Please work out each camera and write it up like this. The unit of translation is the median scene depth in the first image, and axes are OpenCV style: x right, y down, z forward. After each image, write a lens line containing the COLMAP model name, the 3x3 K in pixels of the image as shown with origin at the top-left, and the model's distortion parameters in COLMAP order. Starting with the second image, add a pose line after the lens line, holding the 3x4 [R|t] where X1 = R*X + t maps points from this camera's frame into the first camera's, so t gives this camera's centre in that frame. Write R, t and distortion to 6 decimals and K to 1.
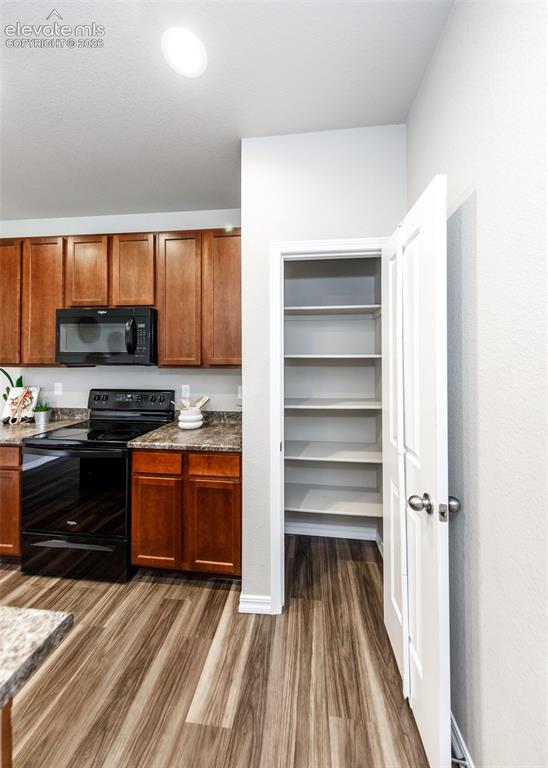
lens RADIAL K [[274.1, 0, 274.8], [0, 274.1, 356.1], [0, 0, 1]] dist [-0.001279, -0.000549]
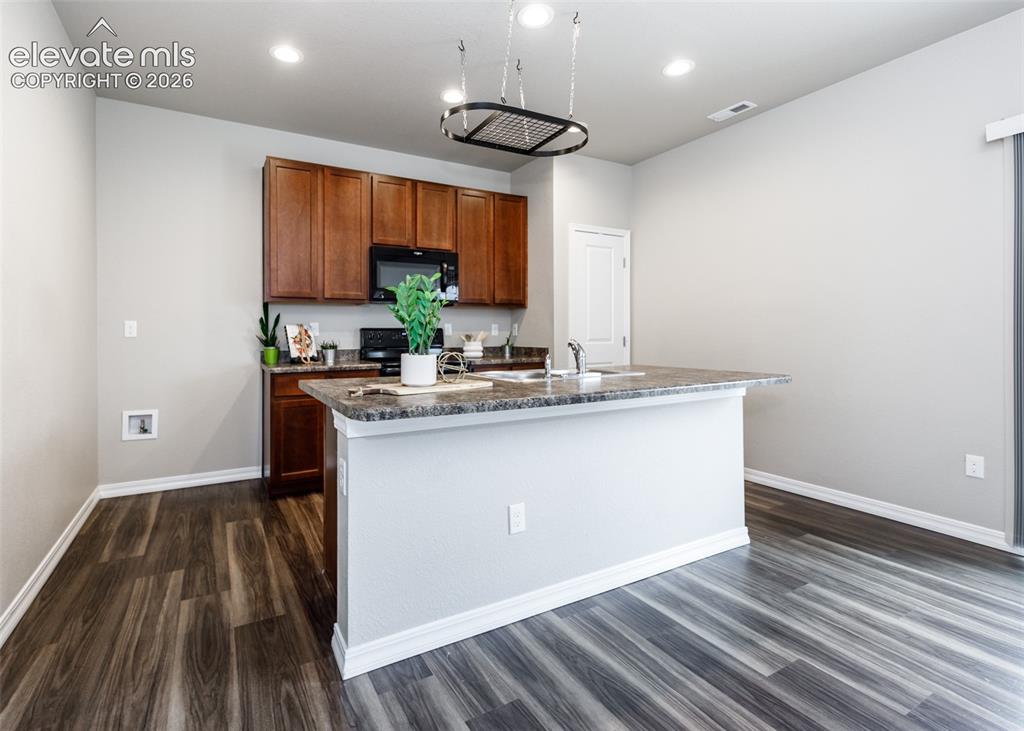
lens RADIAL K [[500.7, 0, 490.2], [0, 500.7, 331.6], [0, 0, 1]] dist [0.006997, 0.001155]
pose [[0.817700, -0.004246, 0.575628, -1.720813], [-0.002590, 0.999936, 0.011056, 0.146370], [-0.575638, -0.010532, 0.817637, -0.910397]]
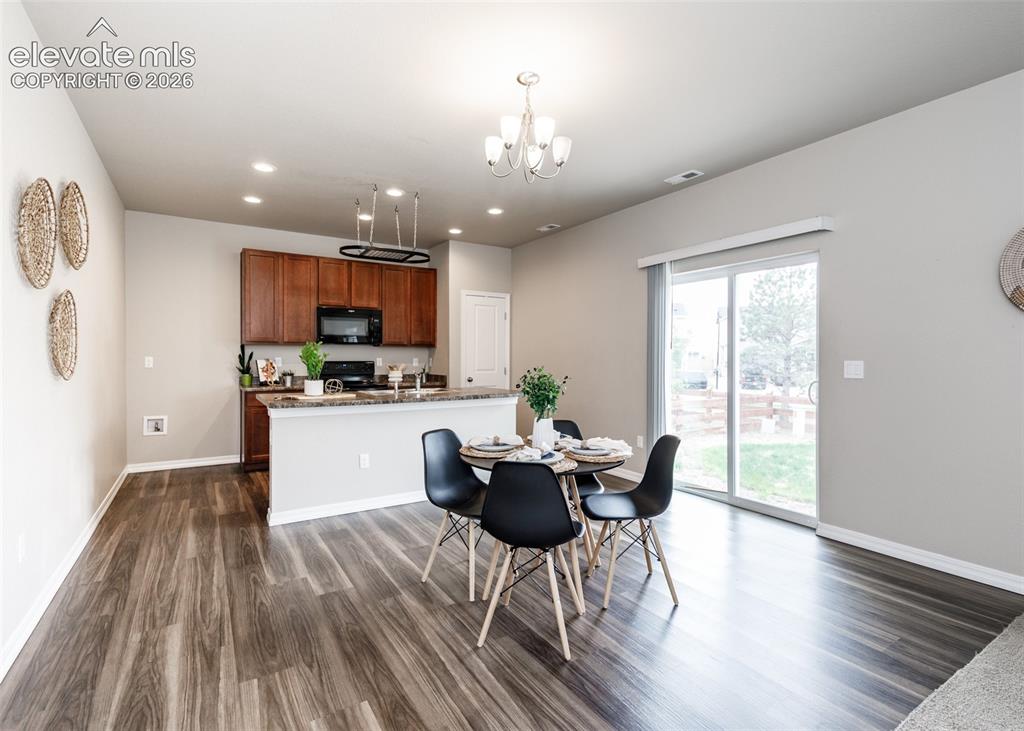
lens RADIAL K [[500.7, 0, 532.2], [0, 500.7, 362.5], [0, 0, 1]] dist [0.006997, 0.001155]
pose [[0.771128, -0.006418, 0.636648, -1.878835], [-0.011284, 0.999654, 0.023744, 0.069010], [-0.636580, -0.025494, 0.770789, -2.194942]]
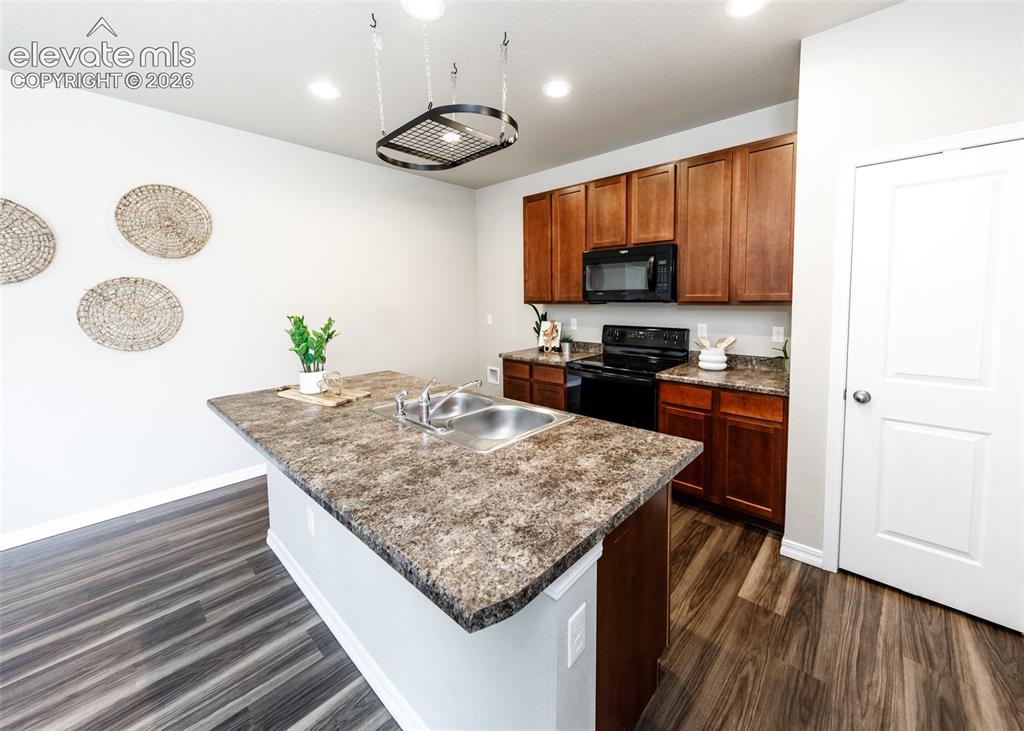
lens RADIAL K [[385.8, 0, 513.8], [0, 385.8, 324.9], [0, 0, 1]] dist [0.000617, -0.001235]
pose [[0.800102, 0.031097, -0.599057, -0.078363], [0.023173, 0.996308, 0.082667, -0.013813], [0.599416, -0.080024, 0.796427, -0.507071]]
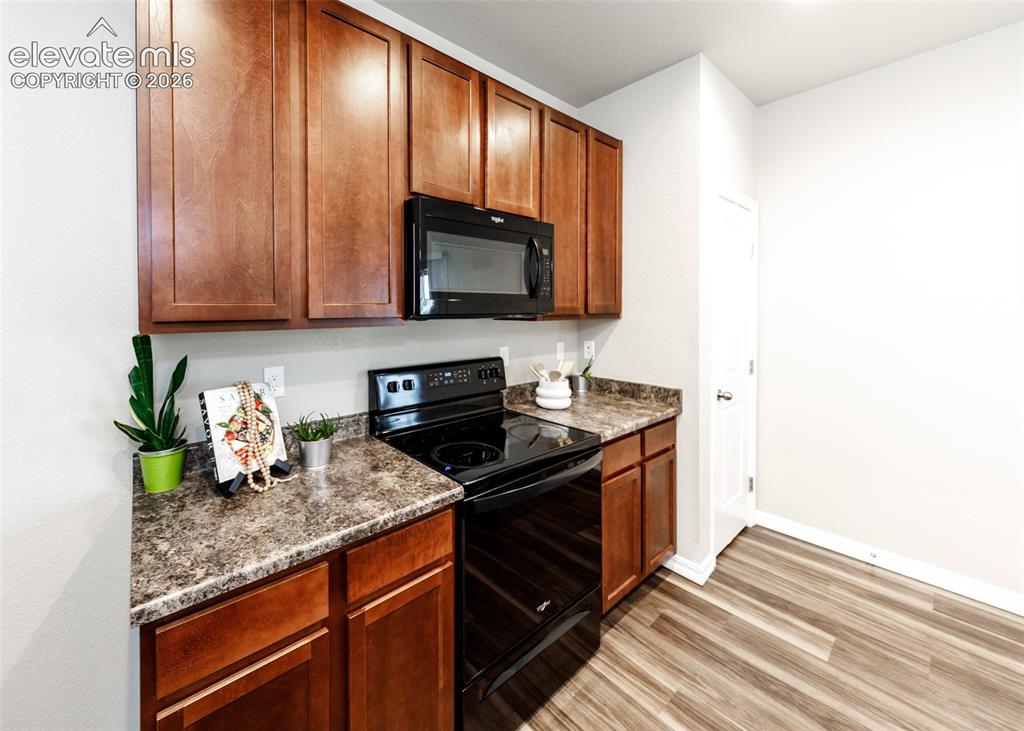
lens RADIAL K [[396.0, 0, 452.6], [0, 396.0, 313.2], [0, 0, 1]] dist [-0.000617, -0.000674]
pose [[0.717151, -0.014006, 0.696777, -1.369310], [-0.003803, 0.999705, 0.024009, 0.006005], [-0.696907, -0.019868, 0.716886, 0.552346]]
